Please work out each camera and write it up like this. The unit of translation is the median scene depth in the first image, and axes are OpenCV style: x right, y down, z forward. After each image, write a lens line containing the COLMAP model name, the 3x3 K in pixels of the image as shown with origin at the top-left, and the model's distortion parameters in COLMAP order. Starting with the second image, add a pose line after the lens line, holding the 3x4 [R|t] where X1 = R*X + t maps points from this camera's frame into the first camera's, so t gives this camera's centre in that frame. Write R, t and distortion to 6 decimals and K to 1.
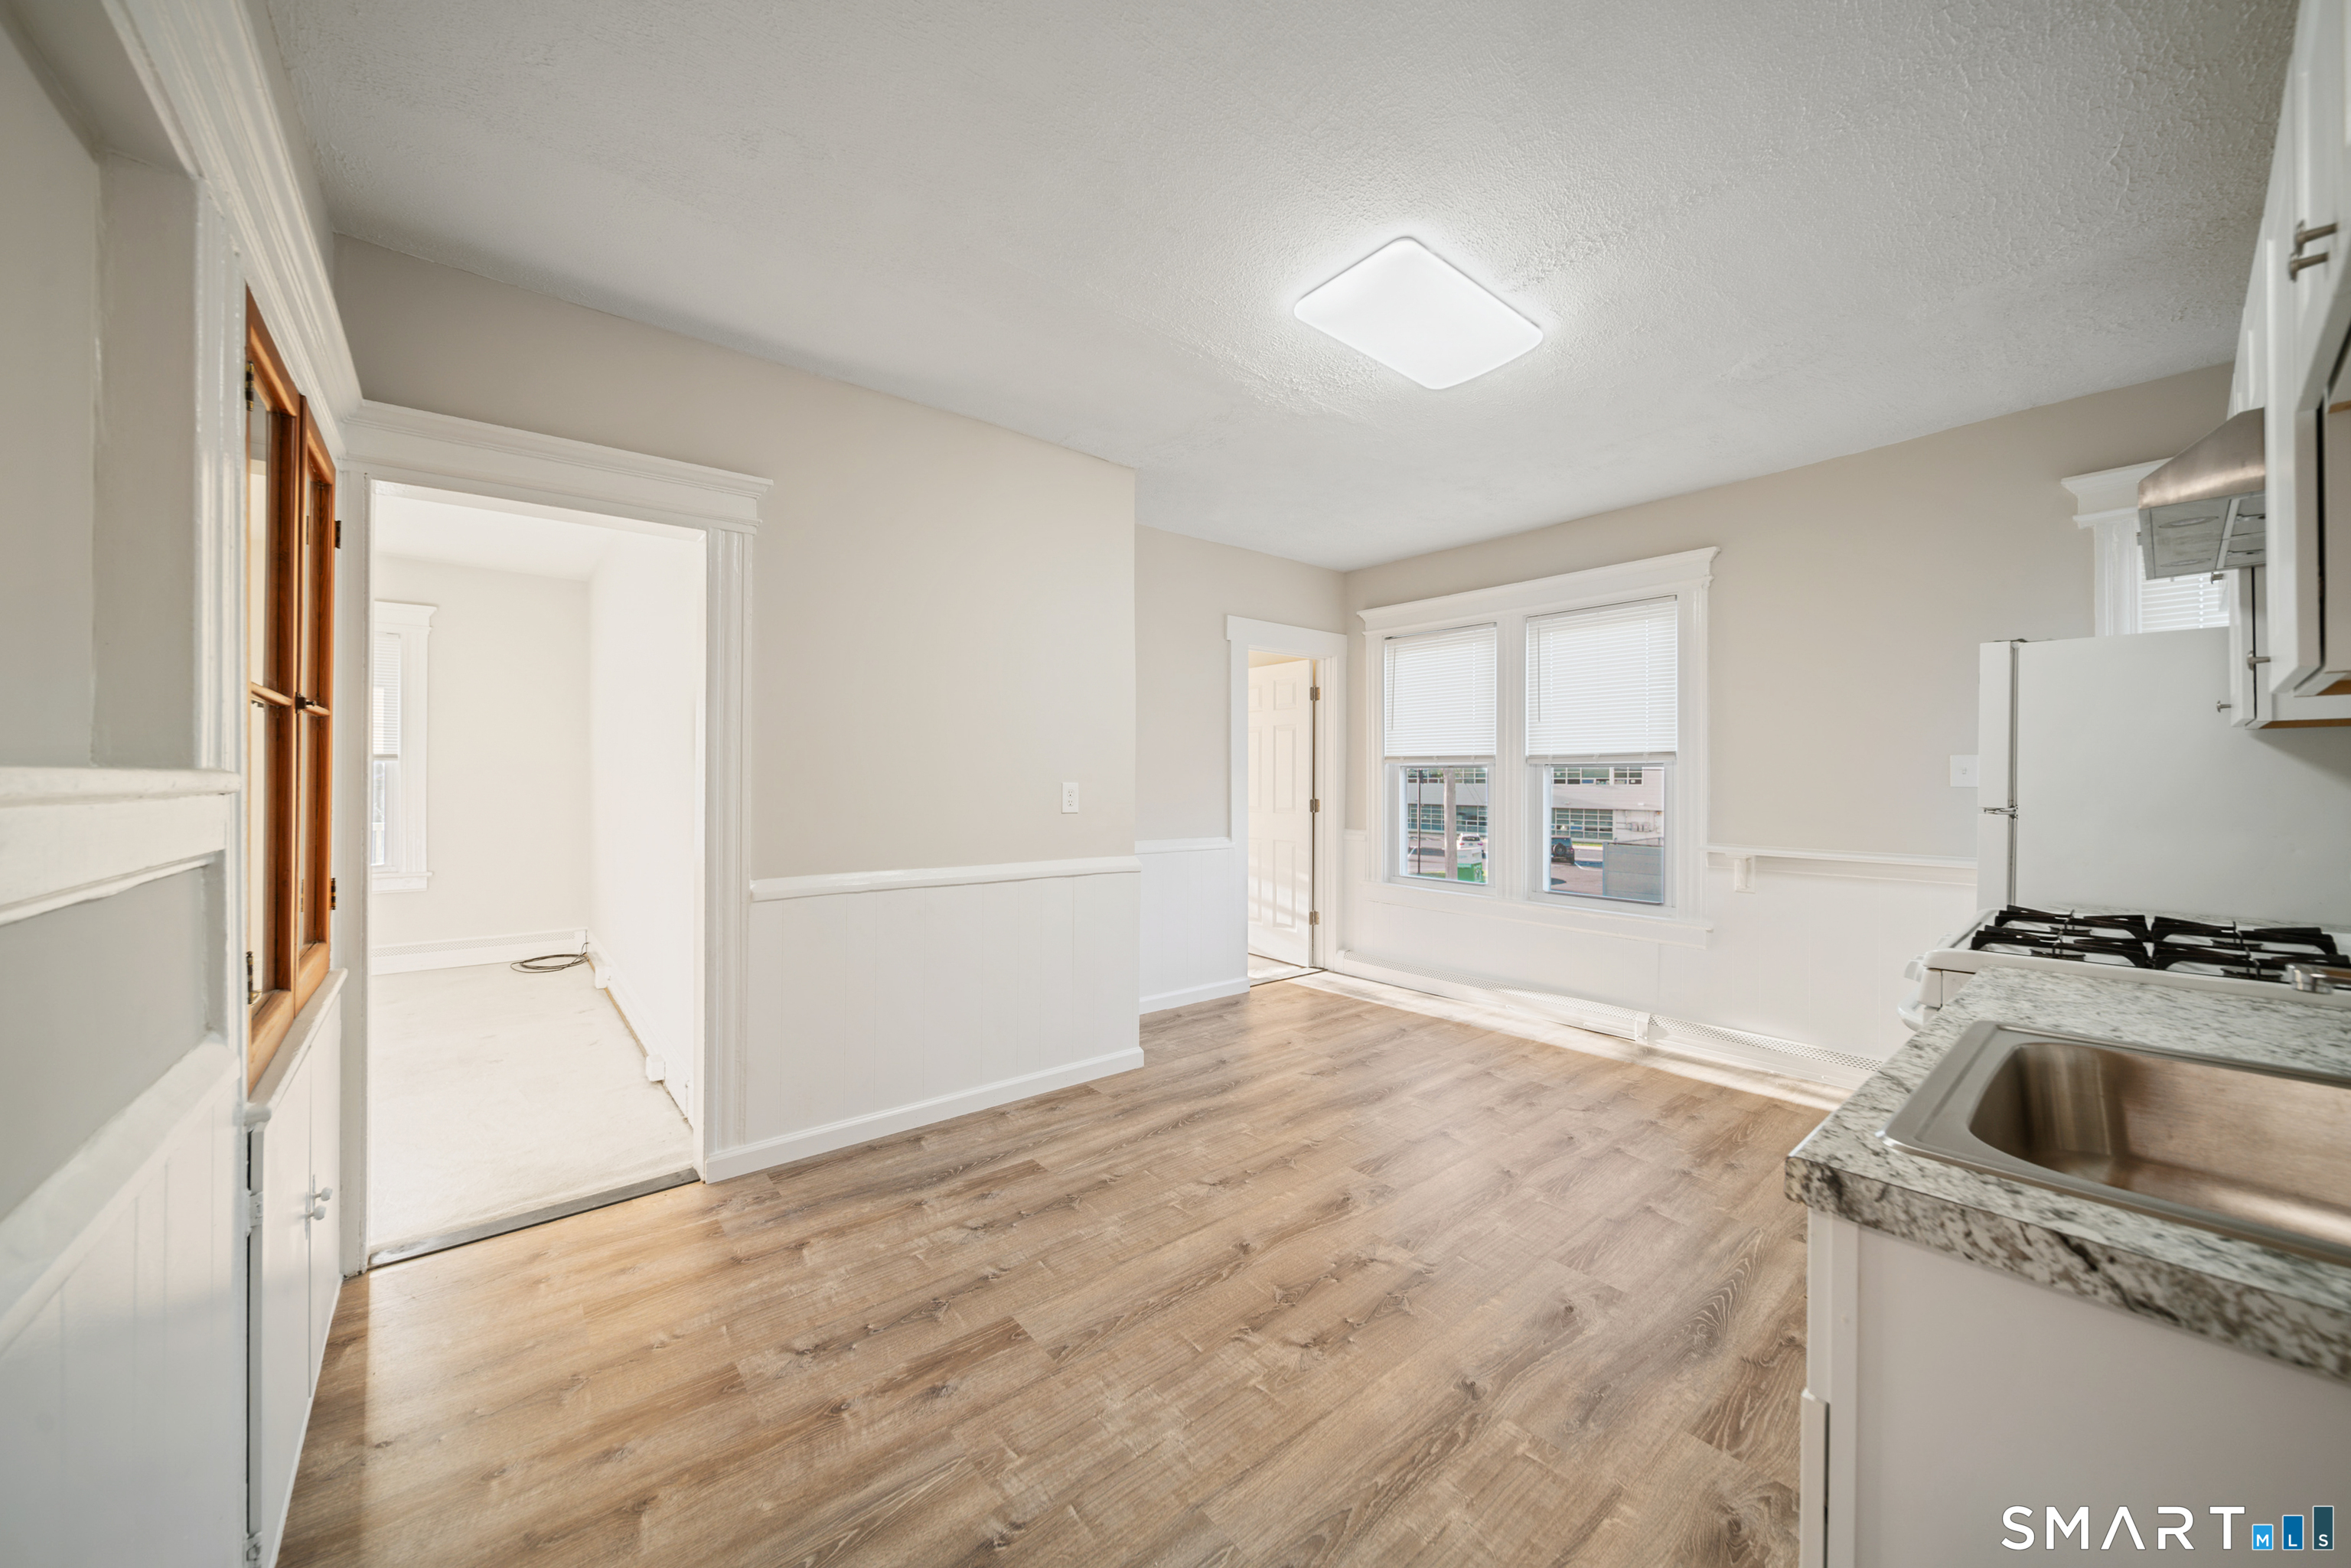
lens RADIAL K [[826.4, 0, 1186.2], [0, 826.4, 777.7], [0, 0, 1]] dist [-0.002084, -0.000790]
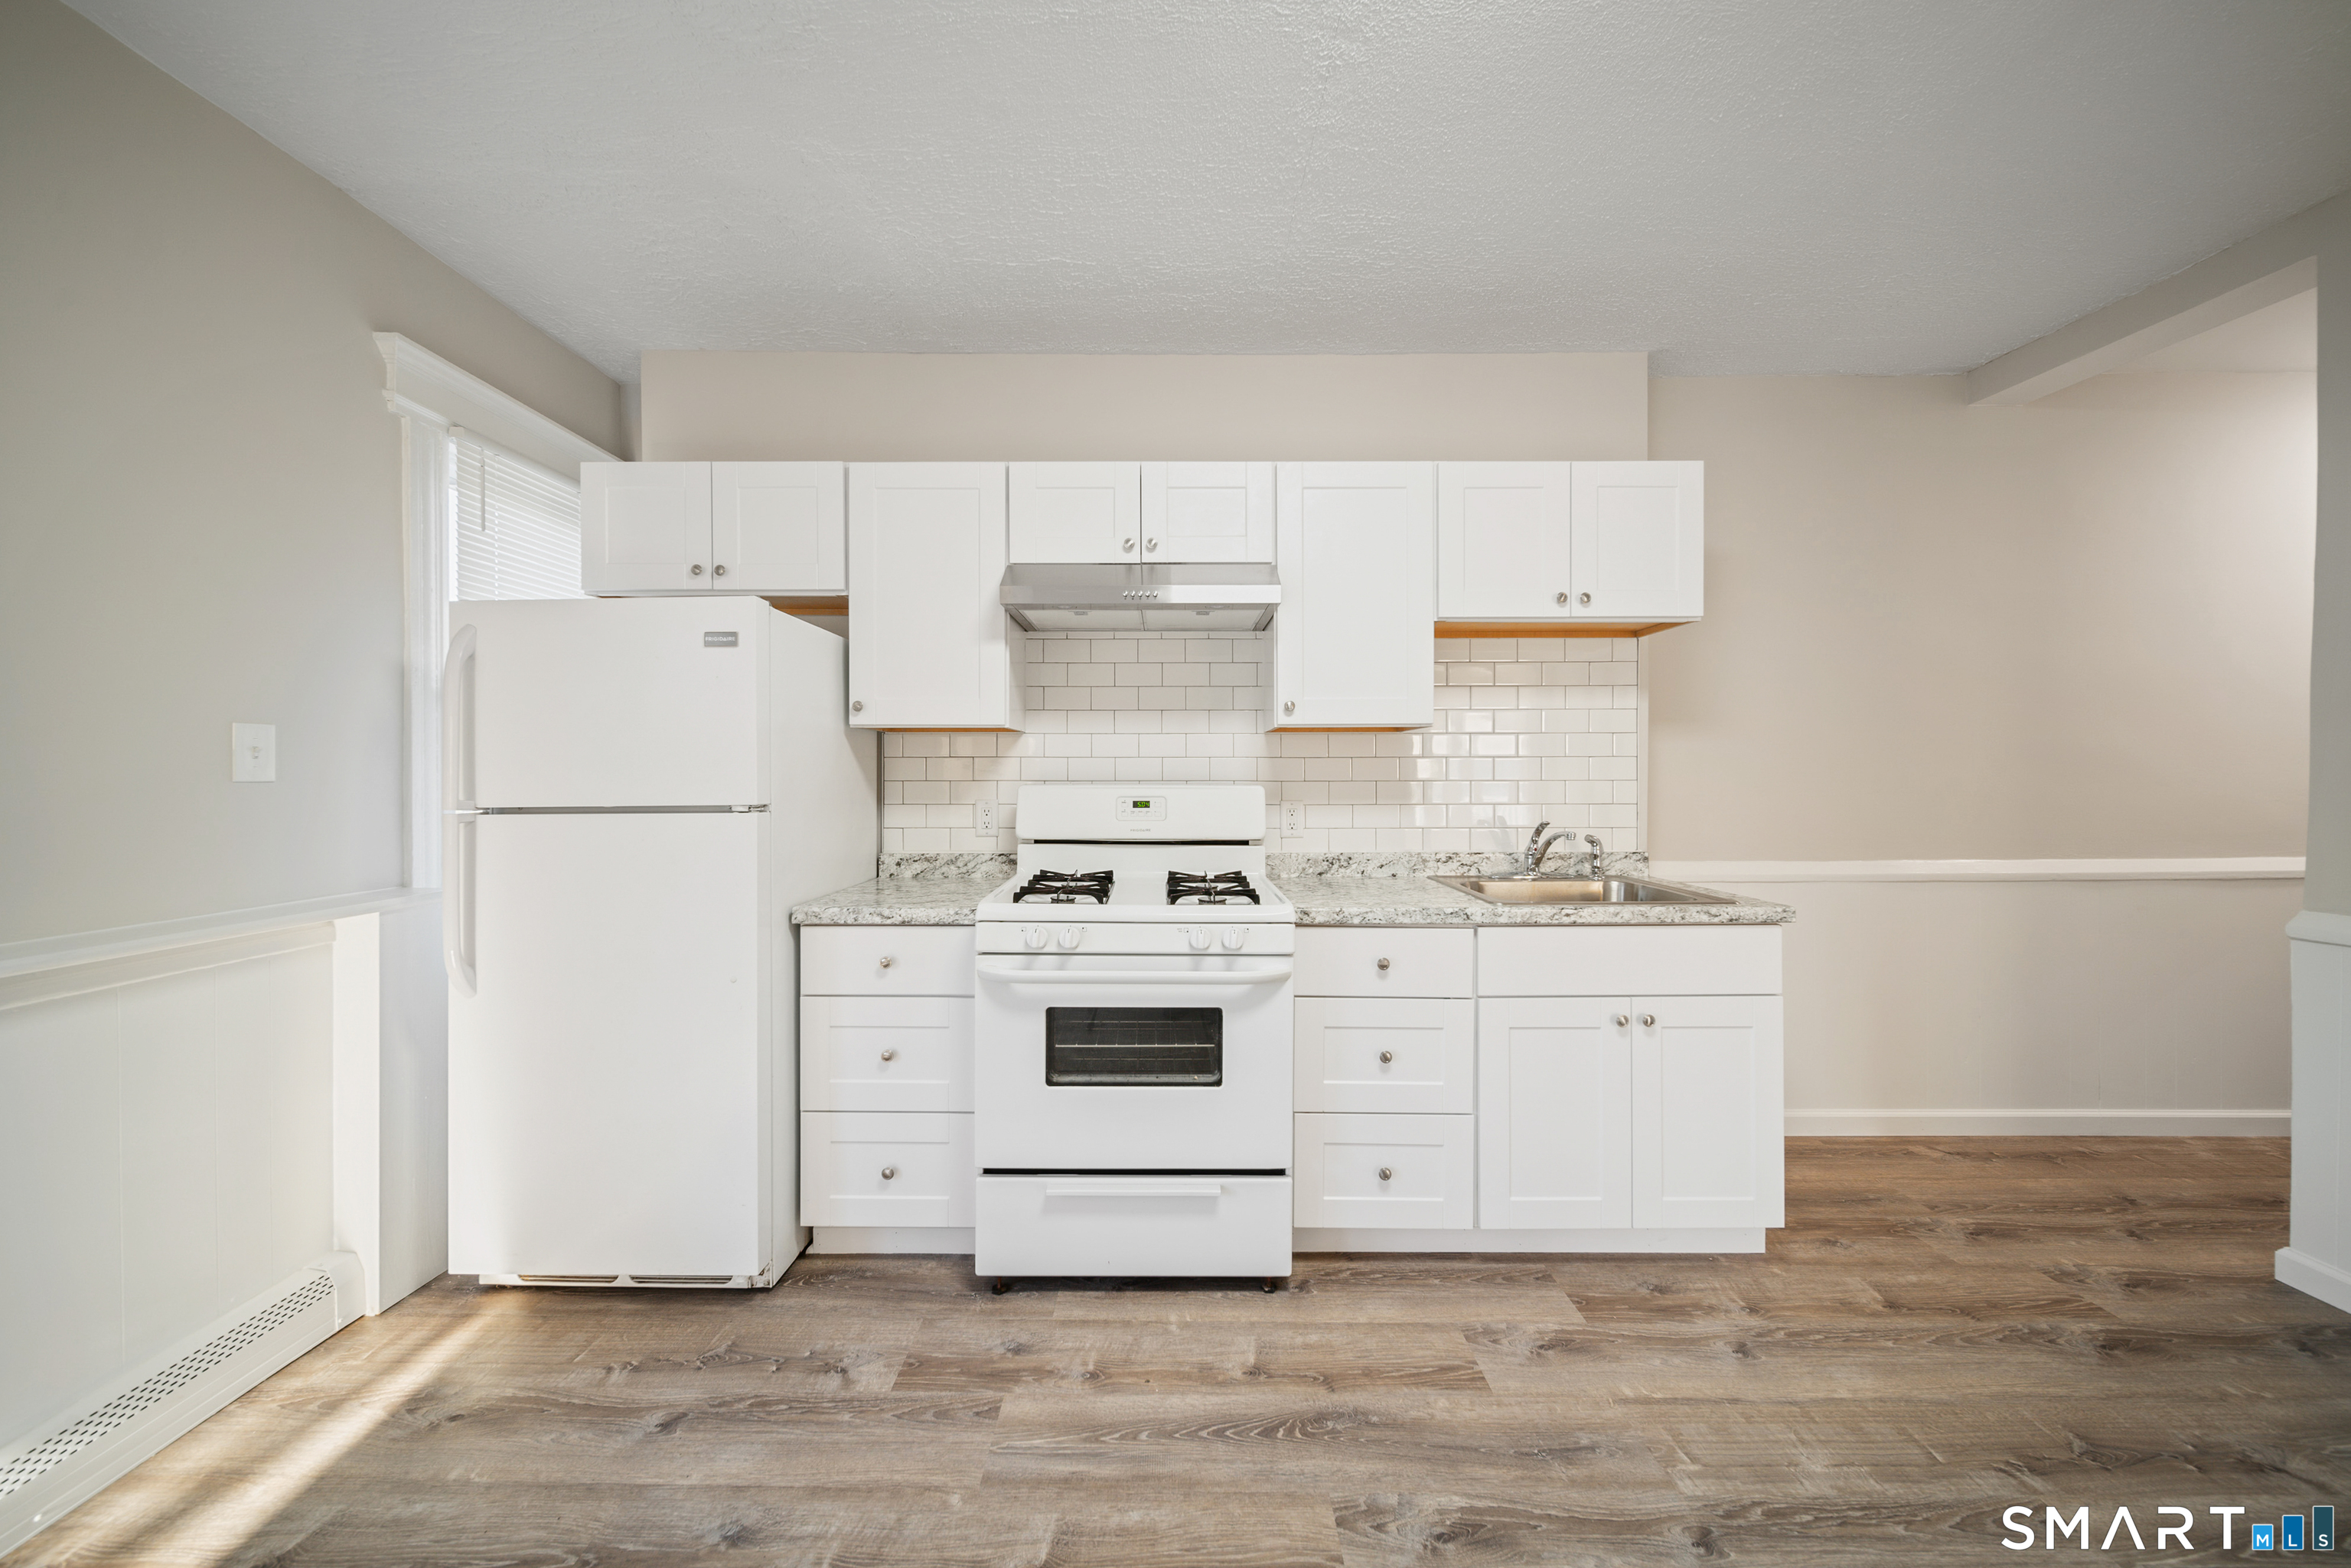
lens RADIAL K [[826.4, 0, 1146.1], [0, 826.4, 778.7], [0, 0, 1]] dist [-0.002084, -0.000790]
pose [[-0.752810, -0.003300, 0.658230, 0.162093], [-0.001846, 0.999994, 0.002902, 0.004635], [-0.658236, 0.000970, -0.752811, 1.364640]]
